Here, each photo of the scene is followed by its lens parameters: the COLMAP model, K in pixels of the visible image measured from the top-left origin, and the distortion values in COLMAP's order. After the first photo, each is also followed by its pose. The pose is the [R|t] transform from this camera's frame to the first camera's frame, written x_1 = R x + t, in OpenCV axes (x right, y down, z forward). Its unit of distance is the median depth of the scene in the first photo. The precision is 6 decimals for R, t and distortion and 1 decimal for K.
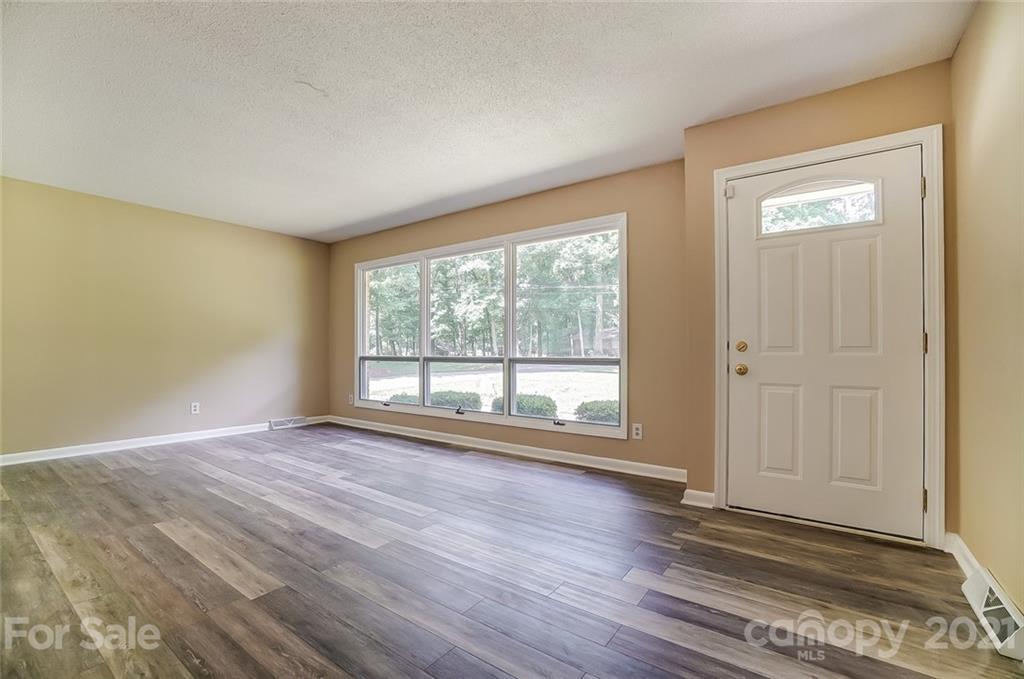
lens RADIAL K [[443.7, 0, 496.4], [0, 443.7, 344.2], [0, 0, 1]] dist [-0.055473, 0.020958]
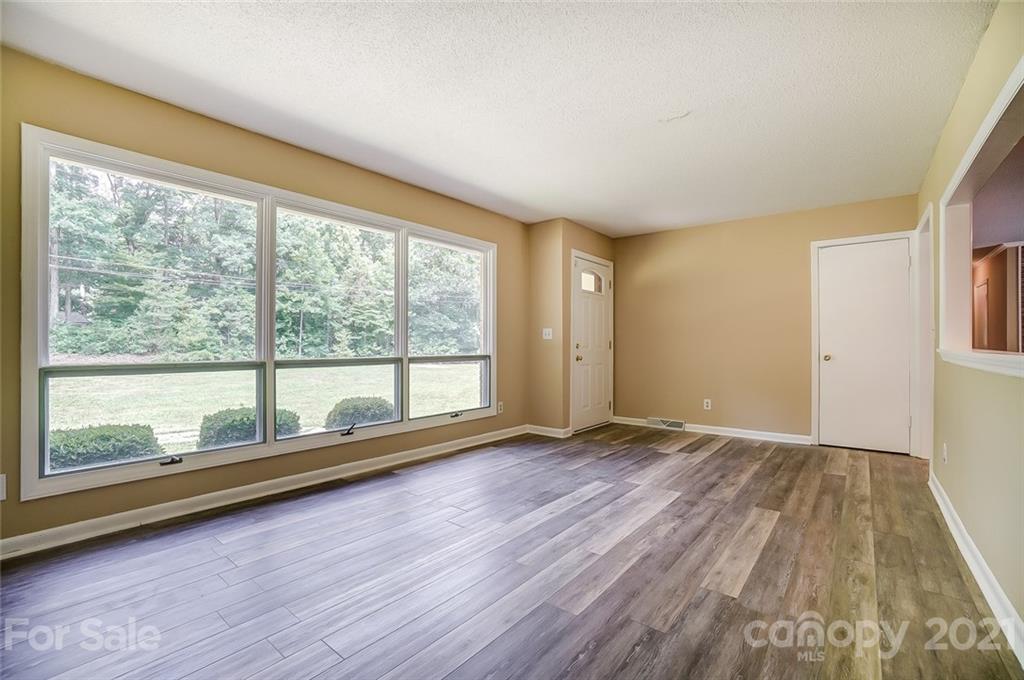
lens RADIAL K [[443.7, 0, 496.4], [0, 443.7, 344.7], [0, 0, 1]] dist [-0.055473, 0.020958]
pose [[0.064719, -0.000634, 0.997903, -1.500184], [-0.015792, 0.999874, 0.001659, 0.001763], [-0.997779, -0.015867, 0.064701, 1.321647]]
